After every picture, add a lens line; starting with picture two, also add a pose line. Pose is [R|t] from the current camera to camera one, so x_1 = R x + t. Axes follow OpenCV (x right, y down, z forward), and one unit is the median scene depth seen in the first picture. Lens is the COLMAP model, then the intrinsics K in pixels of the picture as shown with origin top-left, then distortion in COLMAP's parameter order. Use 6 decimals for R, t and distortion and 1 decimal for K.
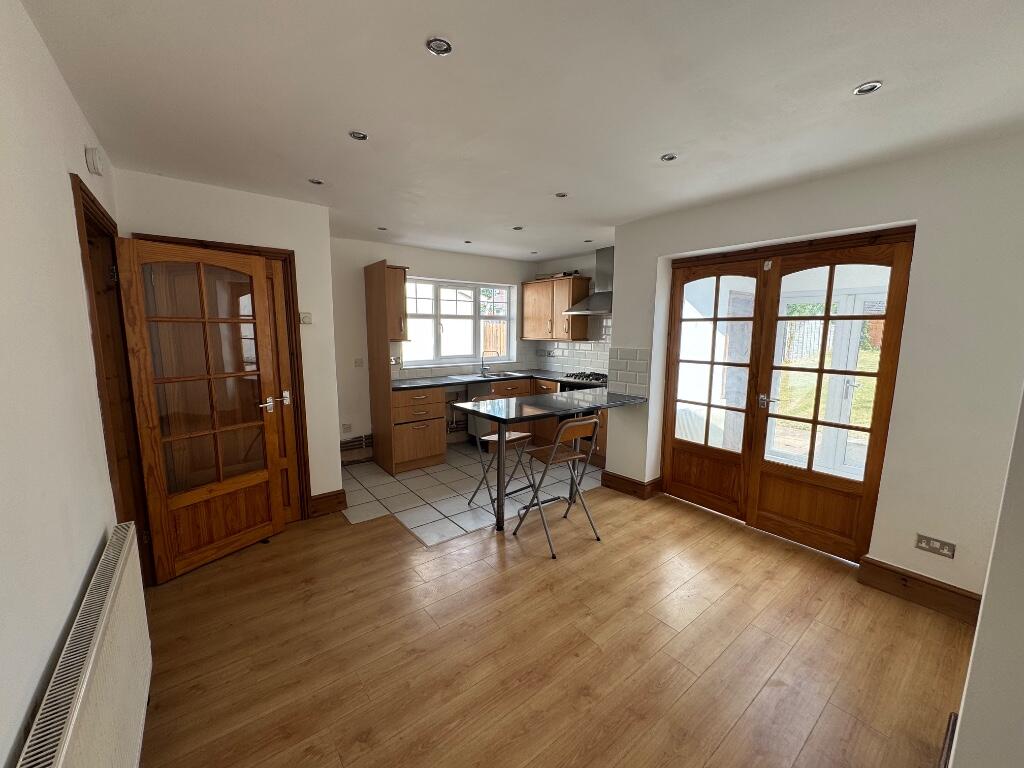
lens RADIAL K [[408.7, 0, 512.0], [0, 408.7, 384.0], [0, 0, 1]] dist [-0.003171, 0.000031]
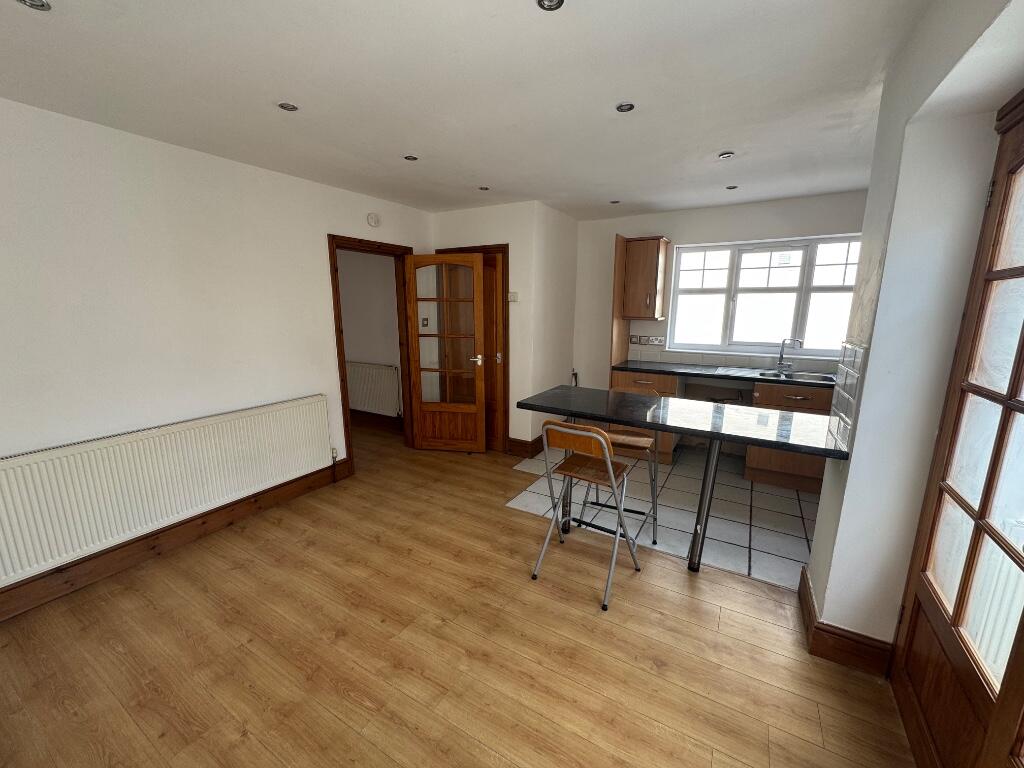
lens RADIAL K [[408.7, 0, 512.0], [0, 408.7, 384.0], [0, 0, 1]] dist [-0.003171, 0.000031]
pose [[0.360802, 0.170475, -0.916930, 0.778167], [-0.127942, 0.982905, 0.132397, -0.071437], [0.923825, 0.069545, 0.376445, 0.605628]]
